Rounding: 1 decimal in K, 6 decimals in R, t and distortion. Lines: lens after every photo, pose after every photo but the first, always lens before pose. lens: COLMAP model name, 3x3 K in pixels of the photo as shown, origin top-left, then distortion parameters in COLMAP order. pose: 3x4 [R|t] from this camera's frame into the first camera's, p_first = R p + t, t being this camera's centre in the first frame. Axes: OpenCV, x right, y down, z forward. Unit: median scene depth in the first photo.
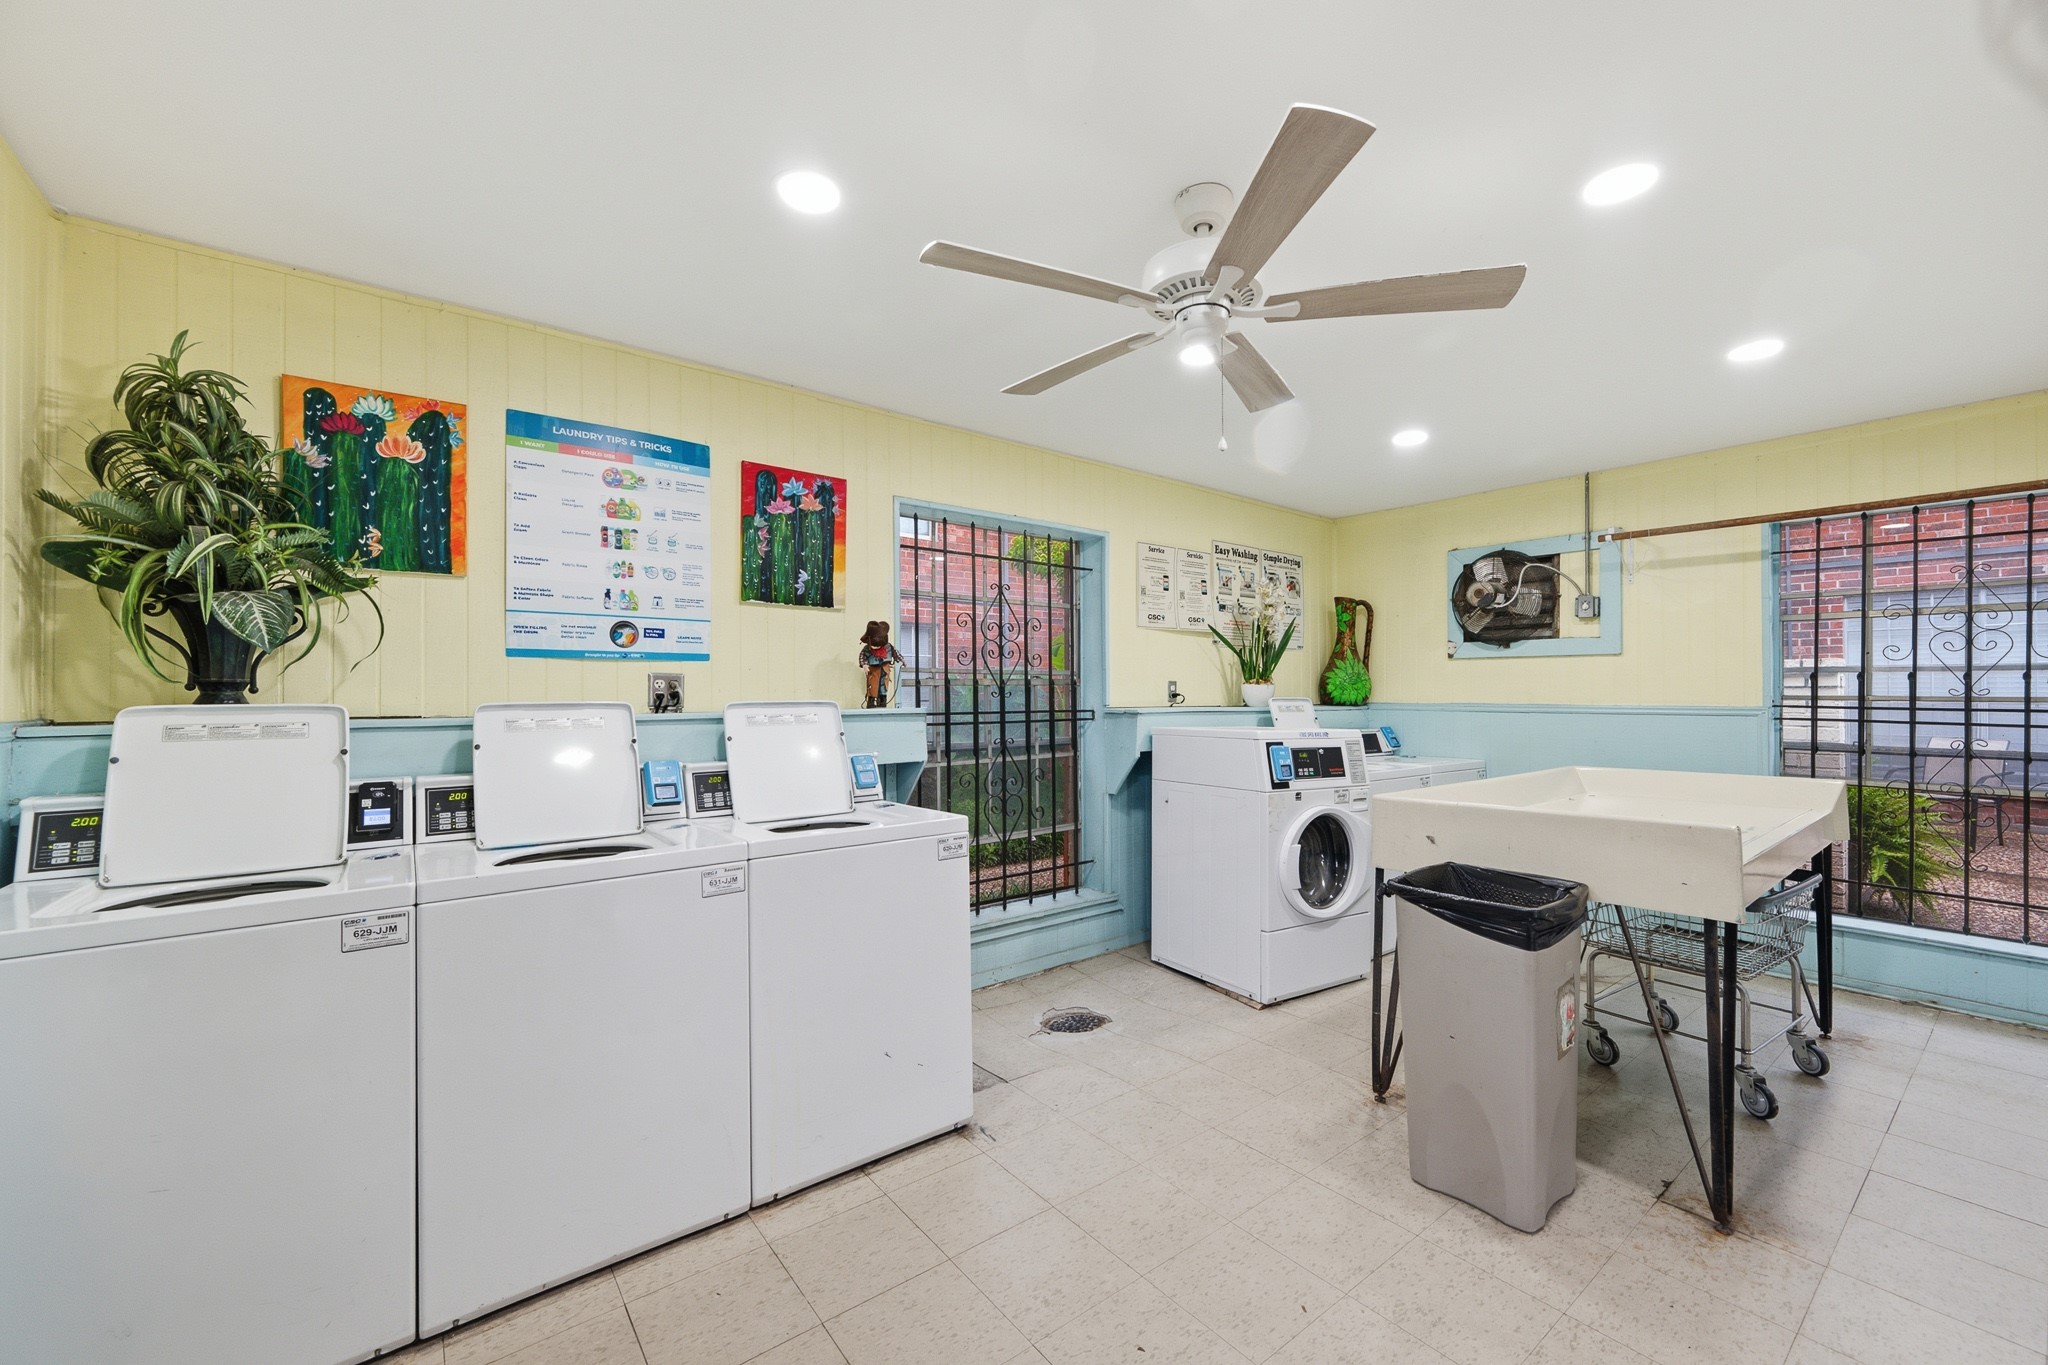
lens RADIAL K [[808.9, 0, 1031.3], [0, 808.9, 706.3], [0, 0, 1]] dist [-0.001042, 0.000035]
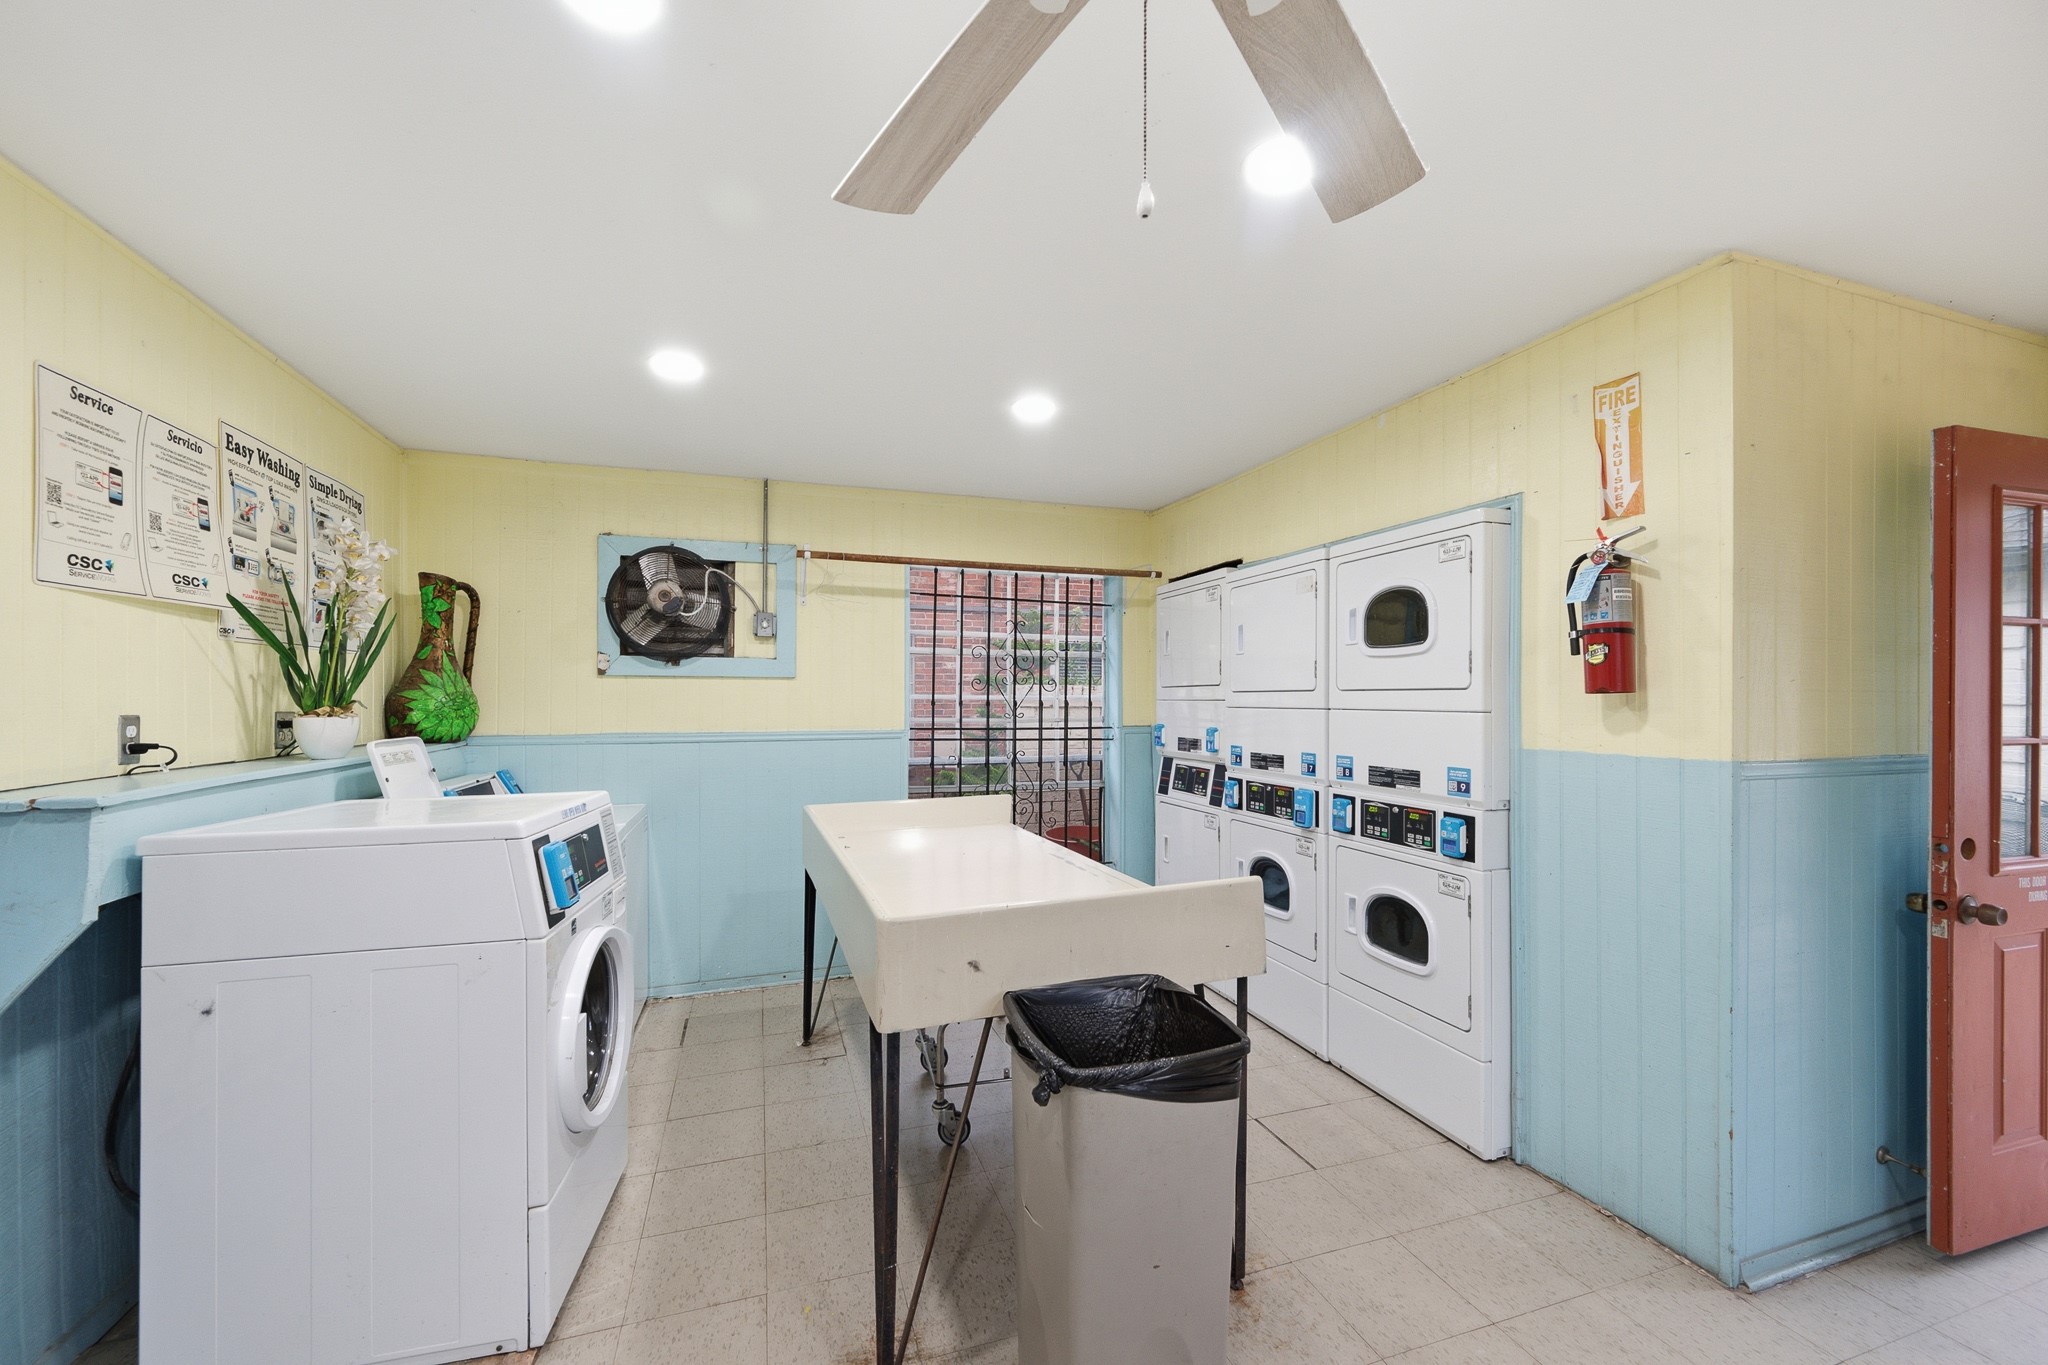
lens RADIAL K [[808.9, 0, 1031.3], [0, 808.9, 706.3], [0, 0, 1]] dist [-0.001042, 0.000035]
pose [[0.336462, -0.011162, 0.941631, -0.070469], [0.015650, 0.999858, 0.006260, -0.030736], [-0.941567, 0.012630, 0.336589, 0.391144]]
